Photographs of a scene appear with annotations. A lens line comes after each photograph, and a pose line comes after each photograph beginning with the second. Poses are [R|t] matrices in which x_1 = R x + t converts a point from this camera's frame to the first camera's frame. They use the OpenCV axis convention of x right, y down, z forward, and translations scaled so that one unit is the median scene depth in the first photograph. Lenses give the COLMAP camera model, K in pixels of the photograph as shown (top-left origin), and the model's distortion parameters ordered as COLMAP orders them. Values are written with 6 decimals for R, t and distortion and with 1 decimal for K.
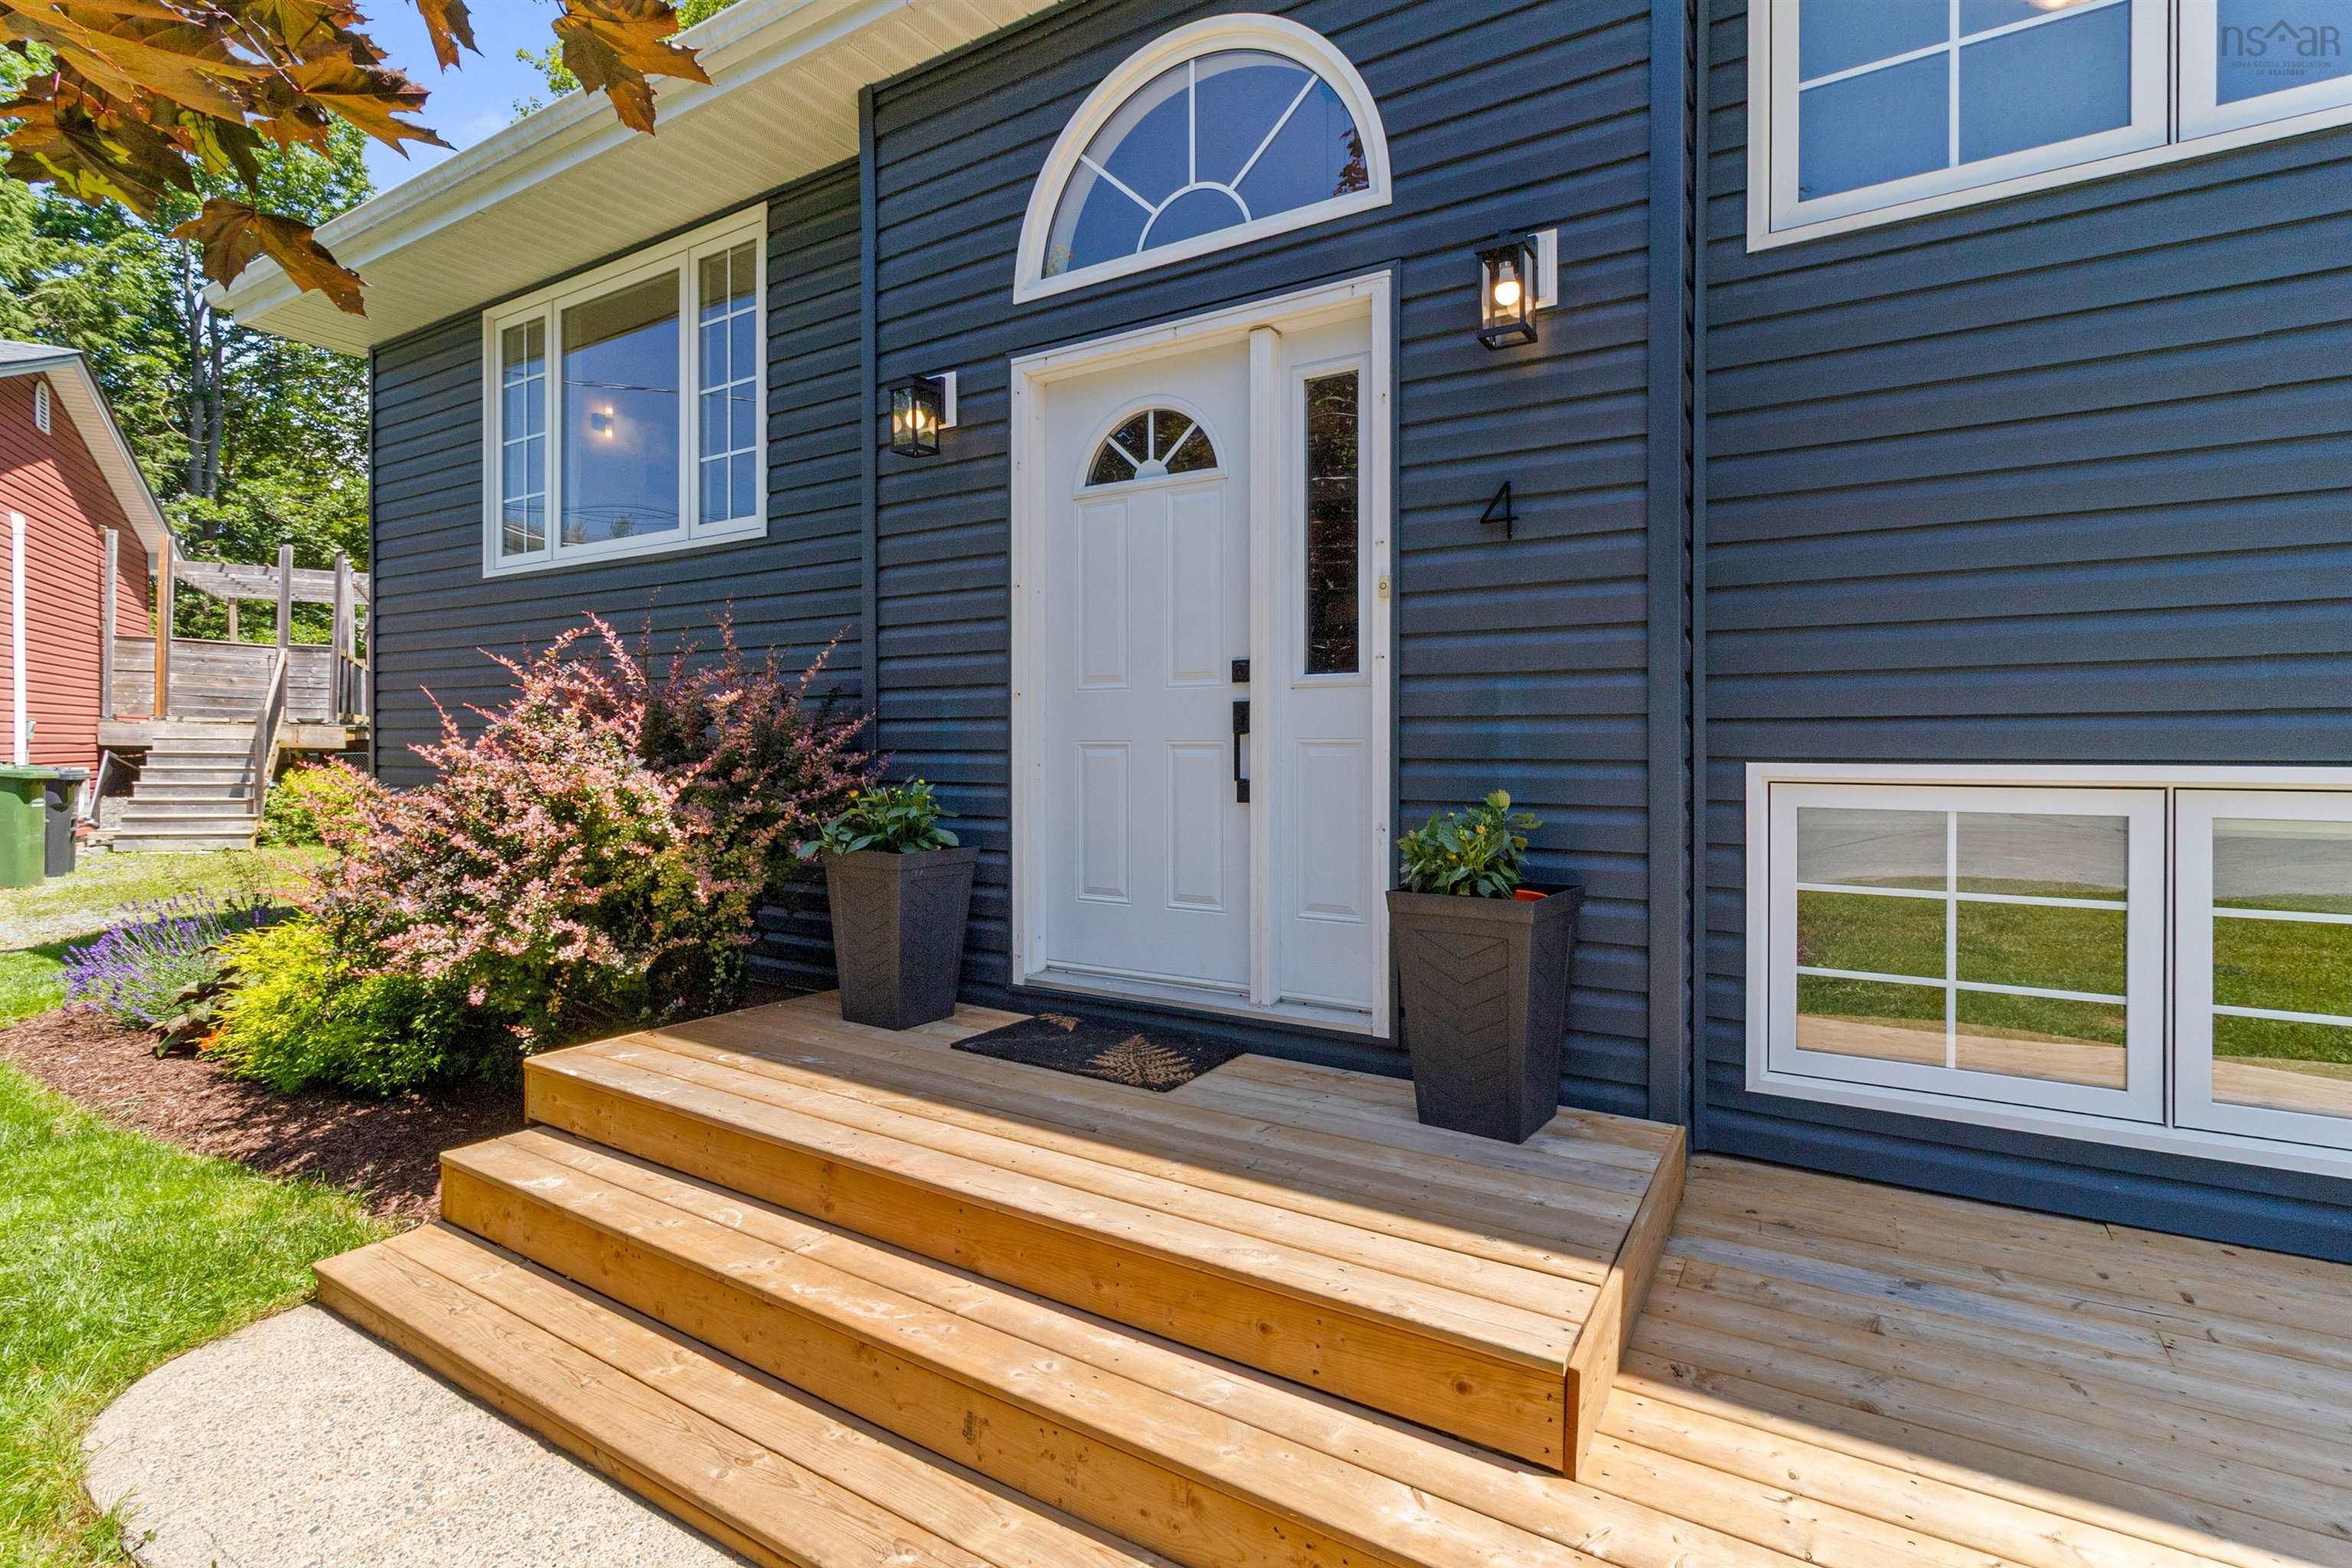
lens RADIAL K [[1107.1, 0, 1187.2], [0, 1107.1, 709.6], [0, 0, 1]] dist [0.010569, -0.000862]
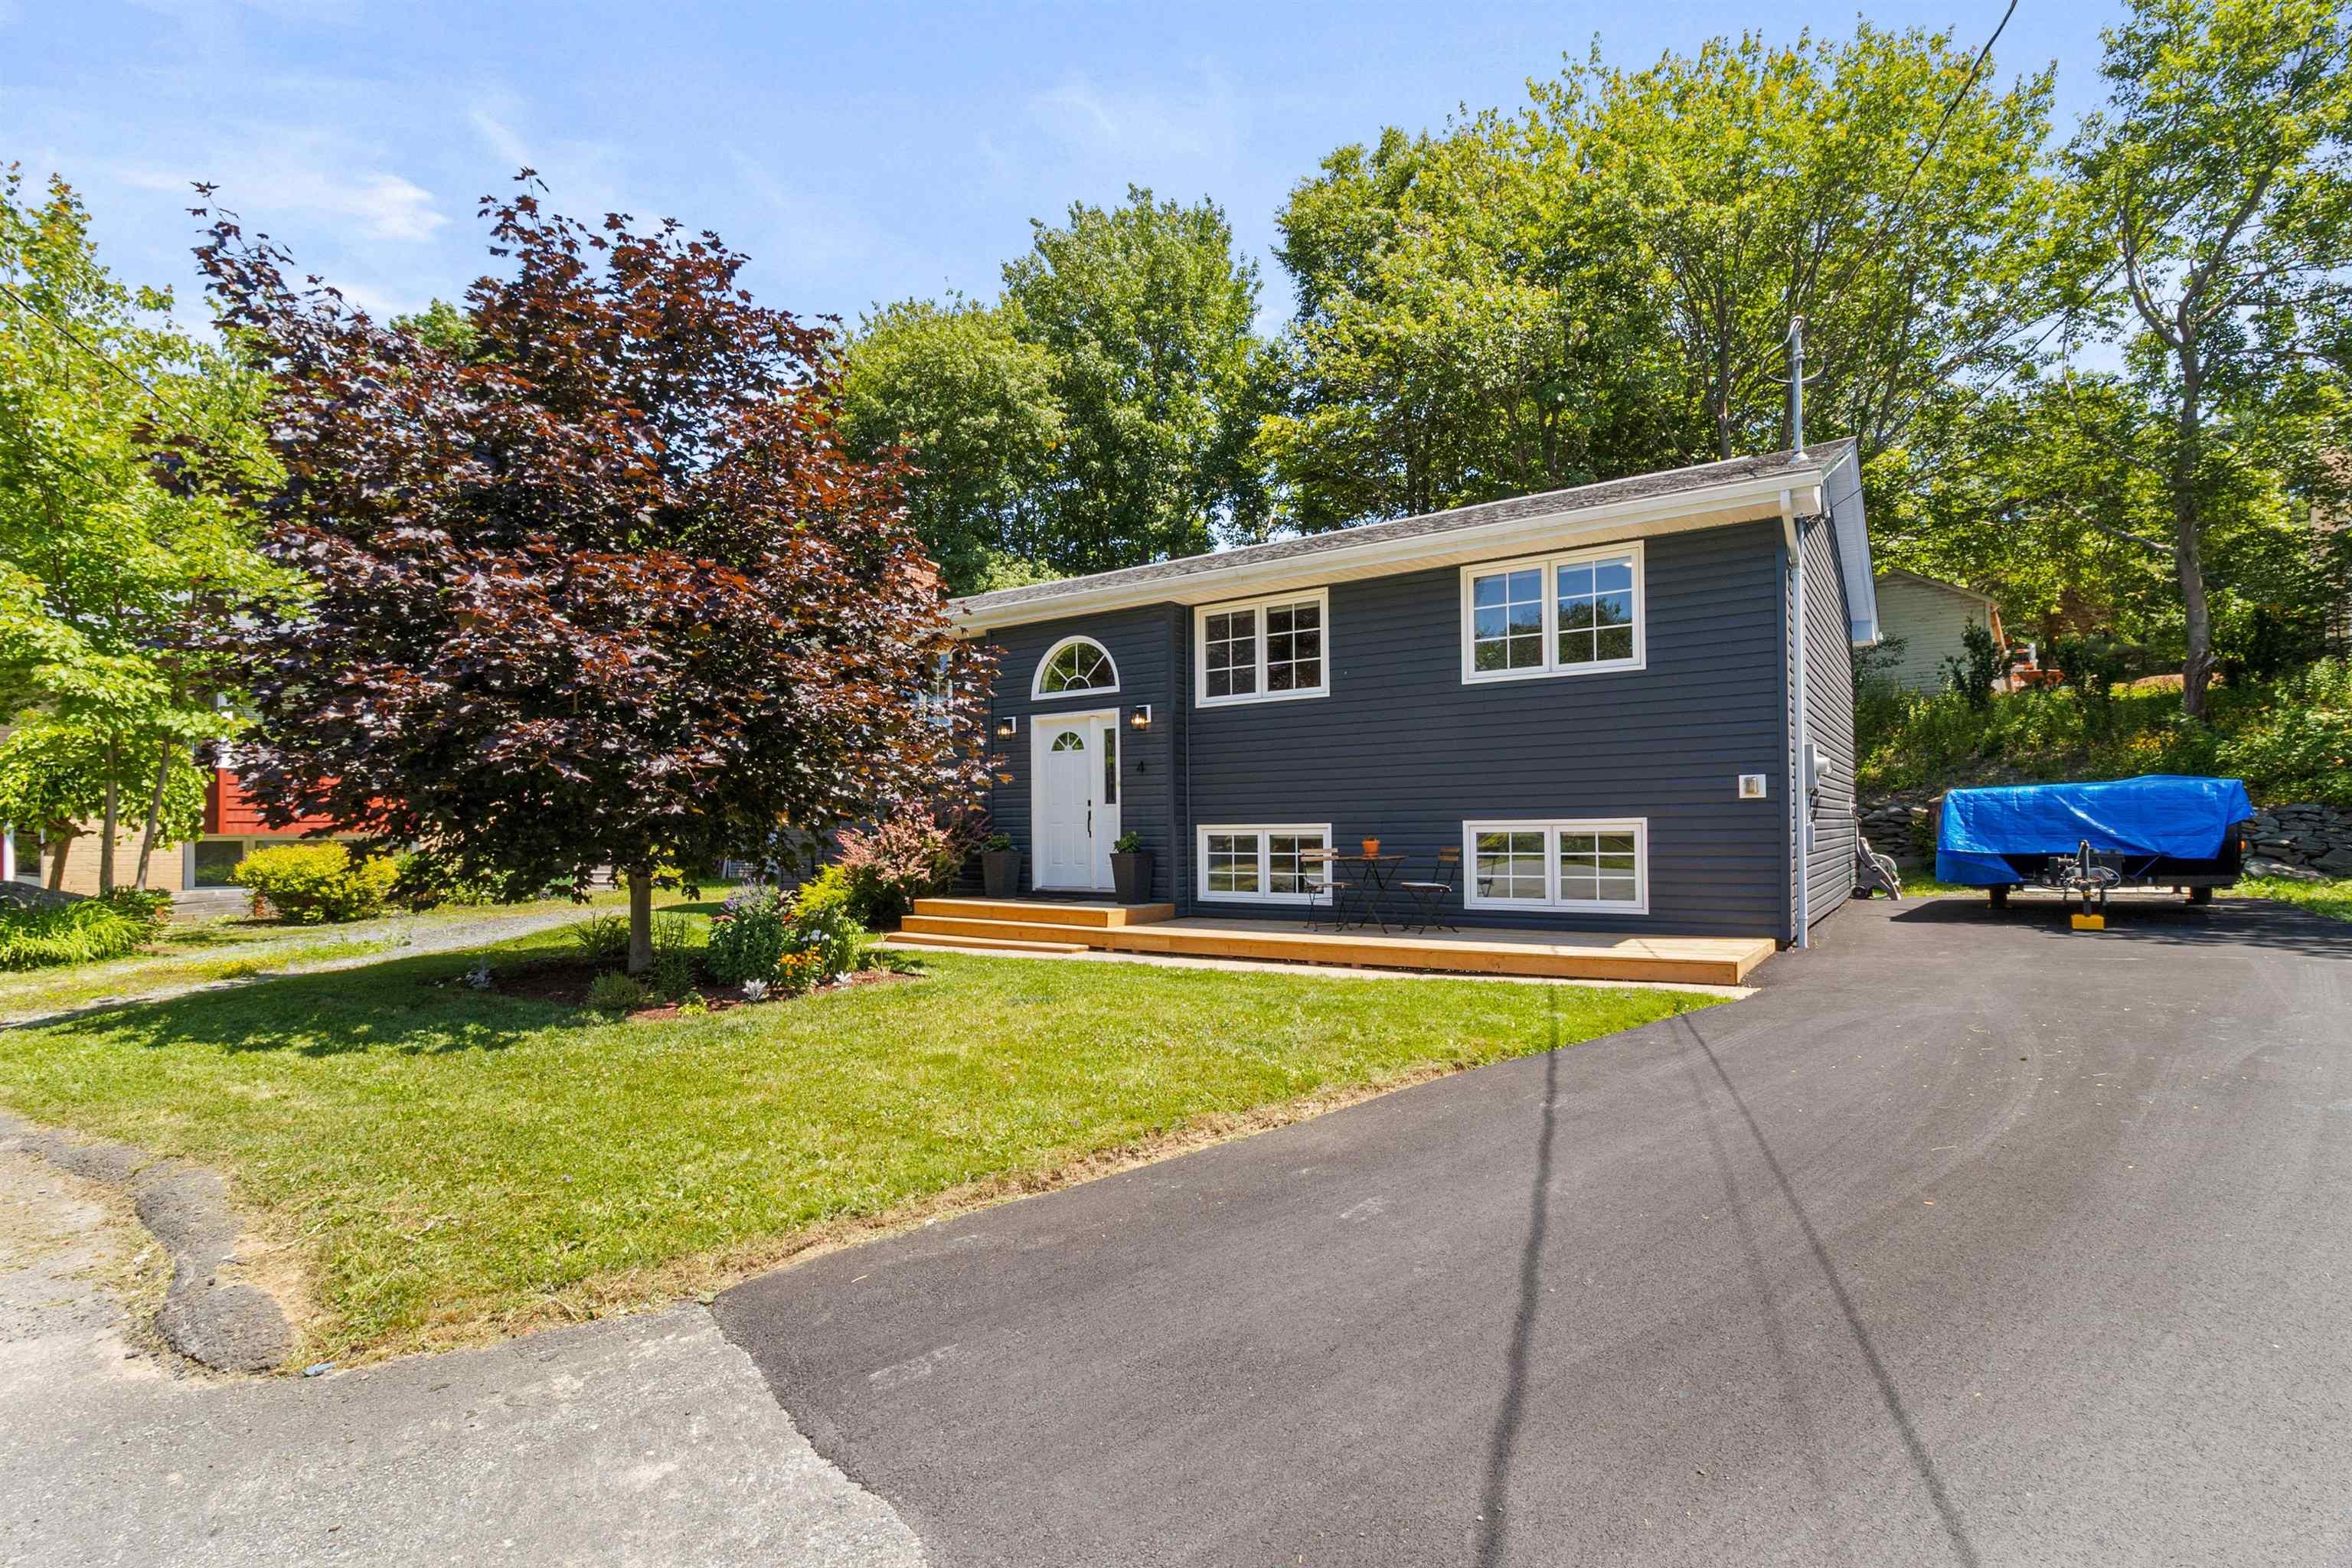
lens RADIAL K [[1107.1, 0, 1177.6], [0, 1107.1, 792.1], [0, 0, 1]] dist [0.010569, -0.000862]
pose [[0.998153, -0.009527, -0.059996, 0.524711], [0.009271, 0.999947, -0.004547, -0.047116], [0.060036, 0.003983, 0.998188, -2.532207]]
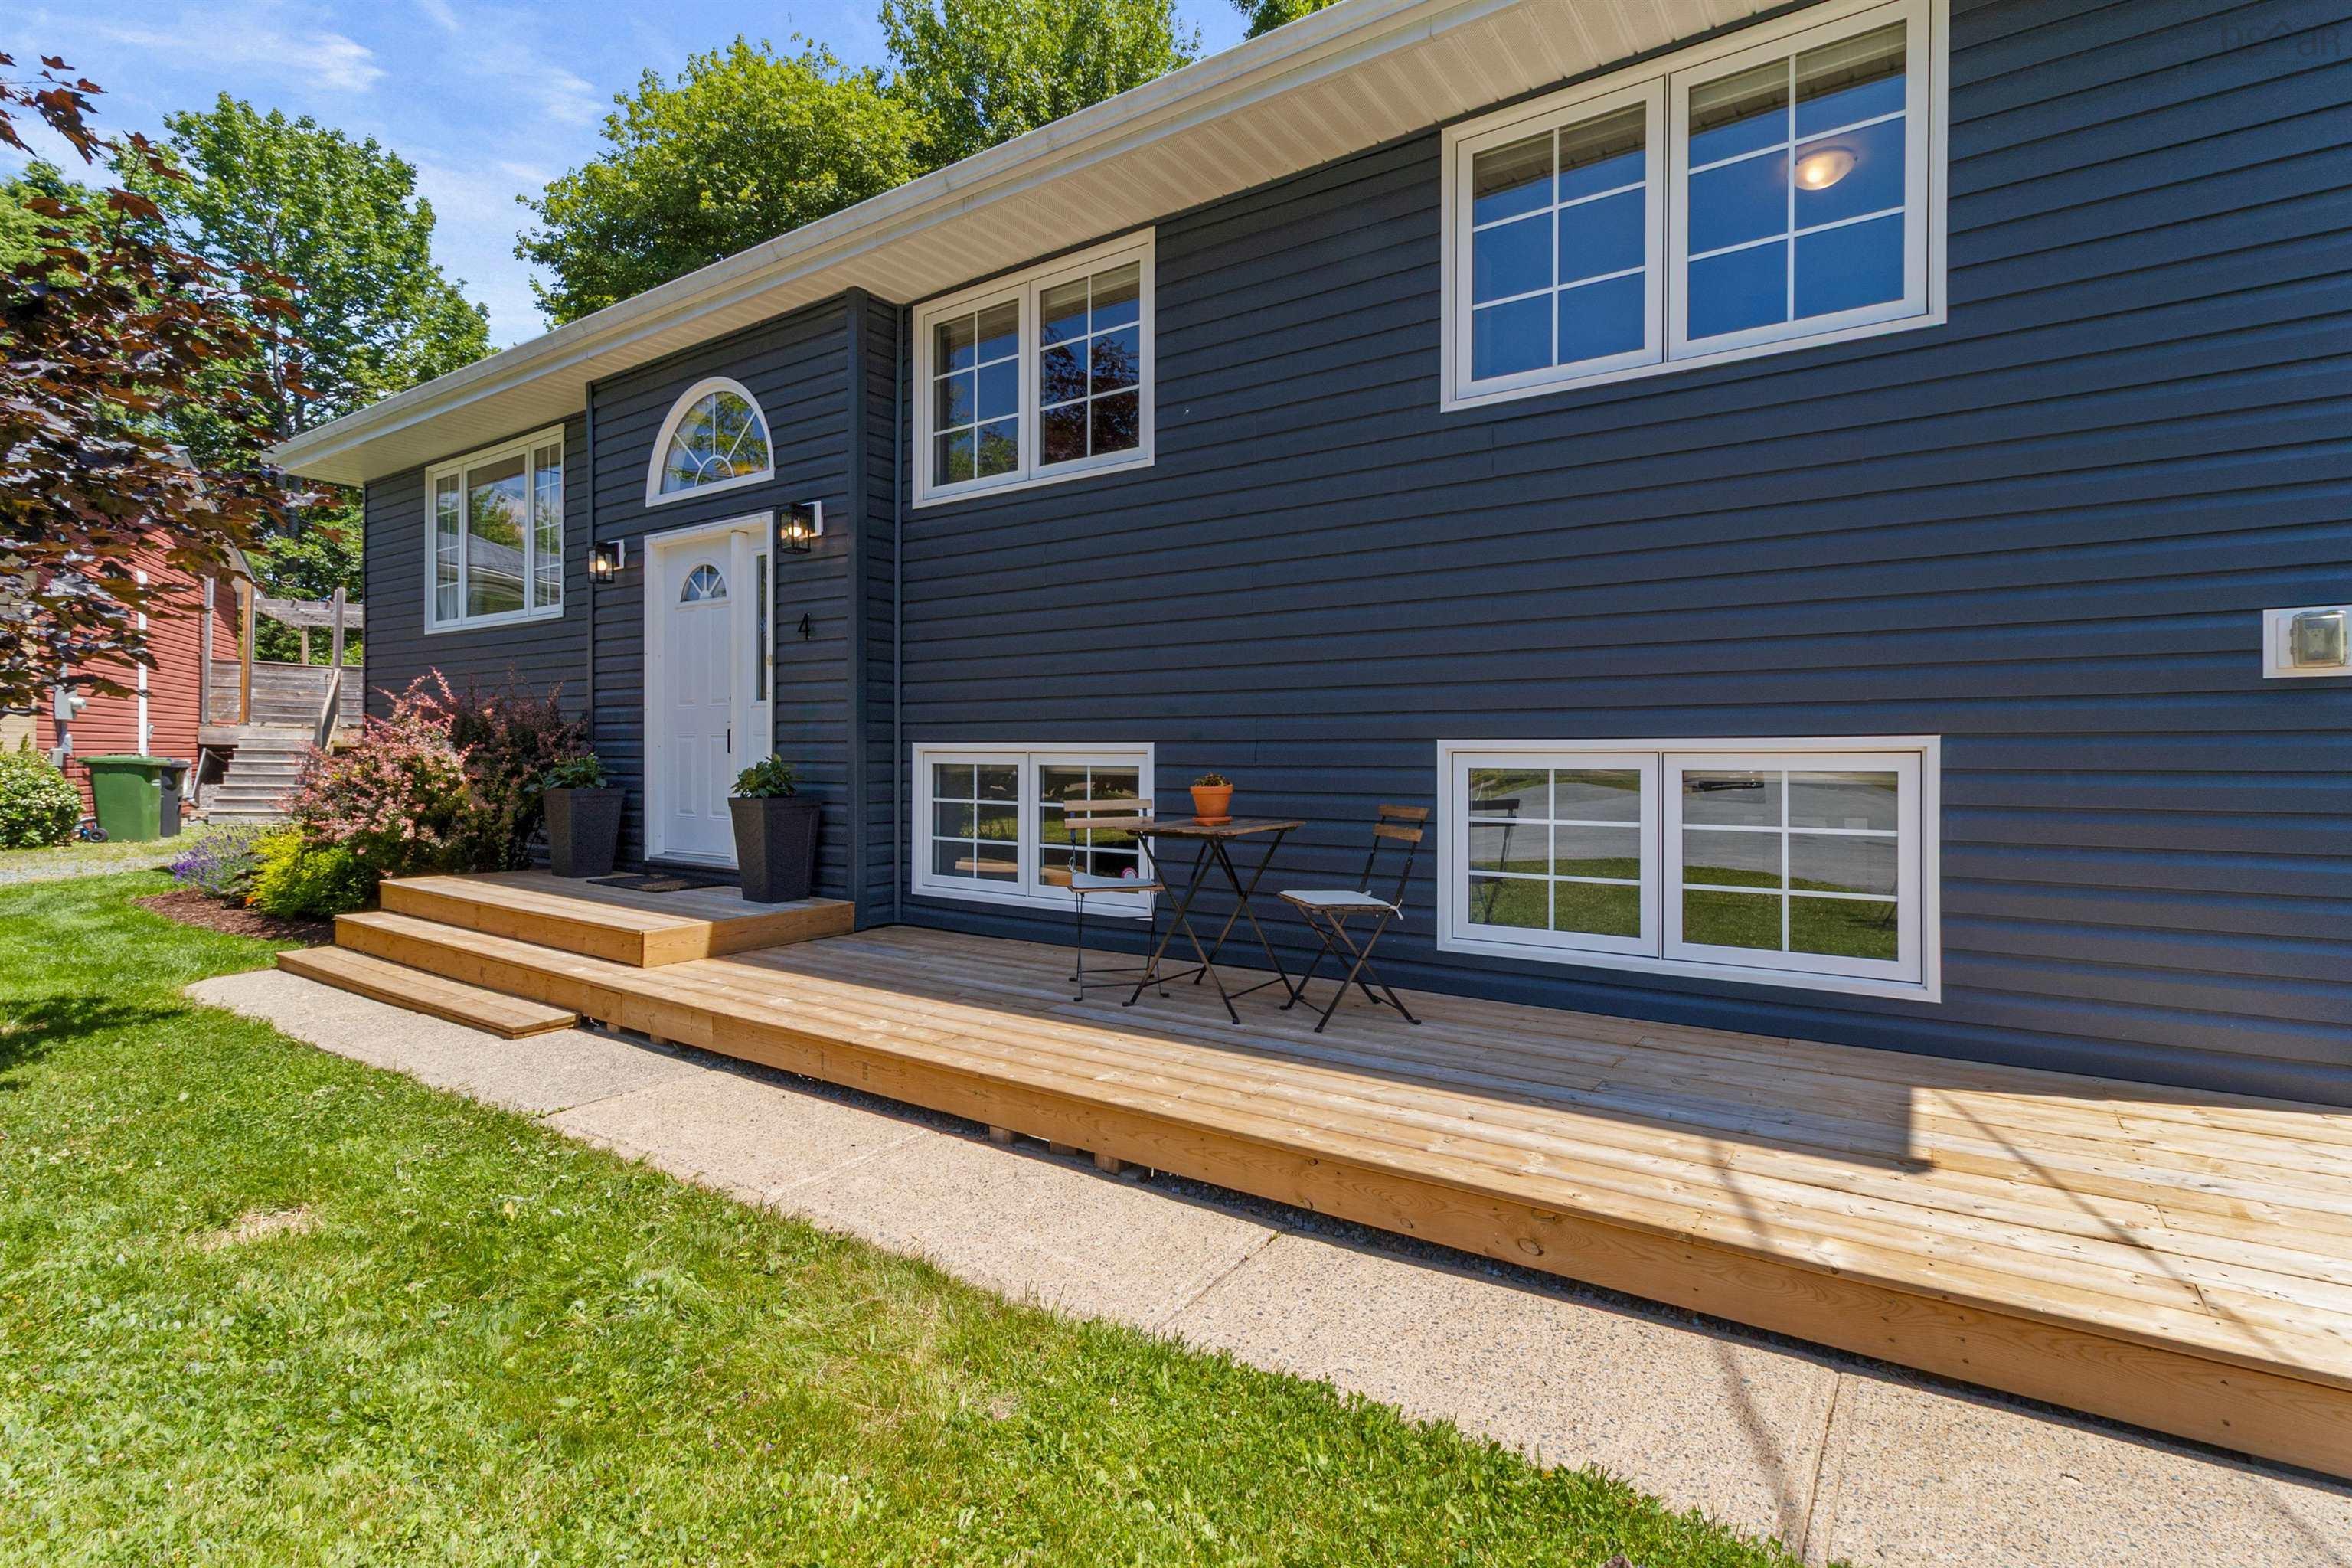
lens RADIAL K [[1107.1, 0, 1177.5], [0, 1107.1, 720.7], [0, 0, 1]] dist [0.010569, -0.000862]
pose [[0.998501, 0.004928, -0.054511, 0.867148], [-0.005005, 0.999987, -0.001278, 0.002895], [0.054504, 0.001549, 0.998512, -0.868524]]
